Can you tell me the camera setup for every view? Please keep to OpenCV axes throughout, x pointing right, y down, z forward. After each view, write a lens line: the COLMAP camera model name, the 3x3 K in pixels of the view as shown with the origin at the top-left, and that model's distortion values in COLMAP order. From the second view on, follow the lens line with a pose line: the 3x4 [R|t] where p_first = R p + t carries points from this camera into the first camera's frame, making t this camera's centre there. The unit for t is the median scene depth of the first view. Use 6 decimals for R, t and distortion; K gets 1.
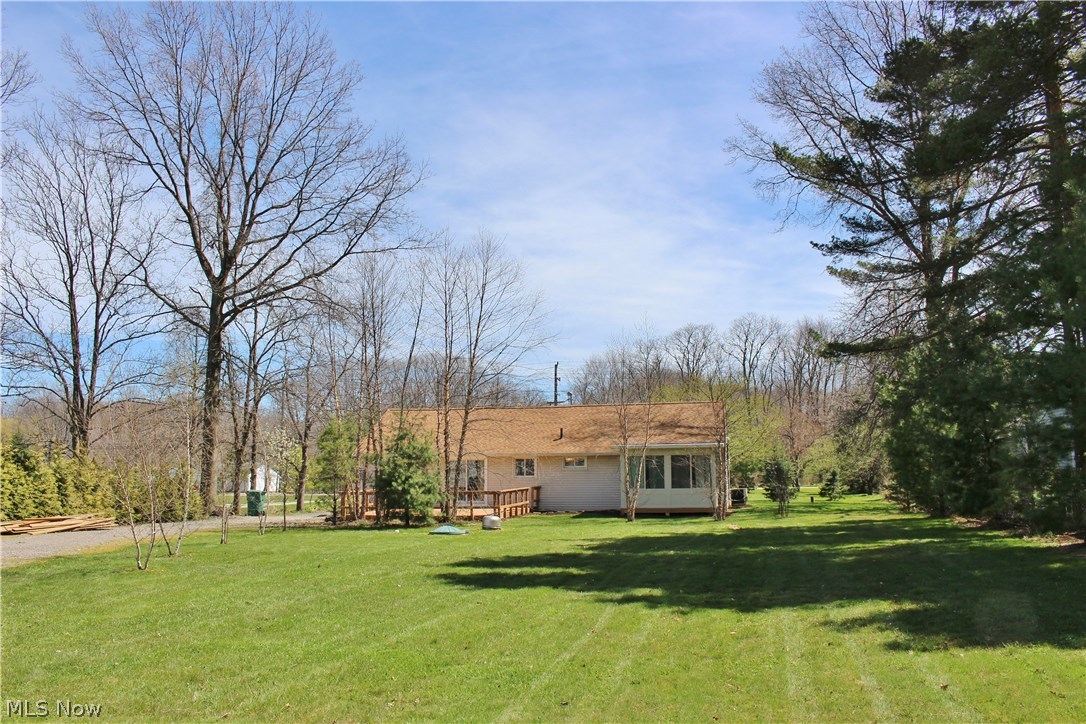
lens RADIAL K [[894.5, 0, 543.0], [0, 894.5, 362.0], [0, 0, 1]] dist [-0.166107, 0.147495]
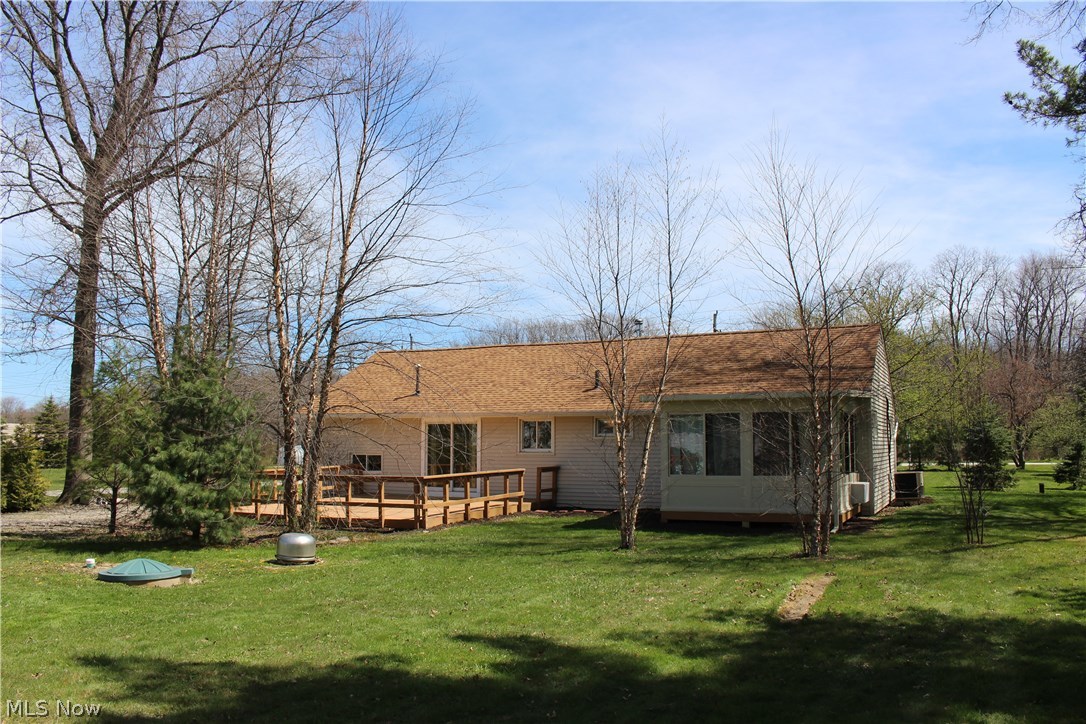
lens RADIAL K [[894.5, 0, 543.0], [0, 894.5, 362.0], [0, 0, 1]] dist [-0.166107, 0.147495]
pose [[0.973419, -0.015266, -0.228521, 0.116302], [0.022922, 0.999260, 0.030887, 0.045435], [0.227881, -0.035304, 0.973049, 0.375214]]
